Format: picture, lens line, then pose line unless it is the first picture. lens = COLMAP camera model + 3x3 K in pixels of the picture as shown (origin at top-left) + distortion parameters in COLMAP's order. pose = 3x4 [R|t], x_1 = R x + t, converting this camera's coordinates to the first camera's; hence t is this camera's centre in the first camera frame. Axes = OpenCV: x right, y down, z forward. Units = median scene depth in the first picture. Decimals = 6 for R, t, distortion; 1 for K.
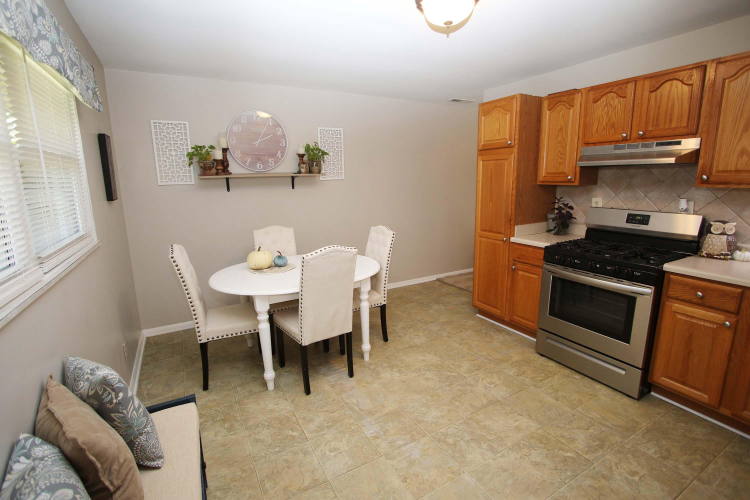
lens RADIAL K [[351.0, 0, 378.0], [0, 351.0, 243.4], [0, 0, 1]] dist [-0.039345, 0.014945]
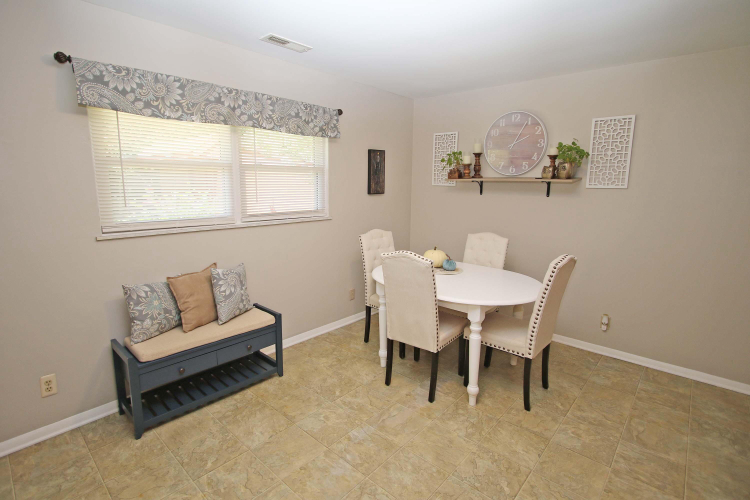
lens RADIAL K [[374.8, 0, 372.5], [0, 374.8, 239.2], [0, 0, 1]] dist [-0.004207, -0.000859]
pose [[0.306478, 0.170107, -0.936555, 0.590261], [-0.192827, 0.974598, 0.113916, -0.092512], [0.932142, 0.145680, 0.331494, 0.385936]]
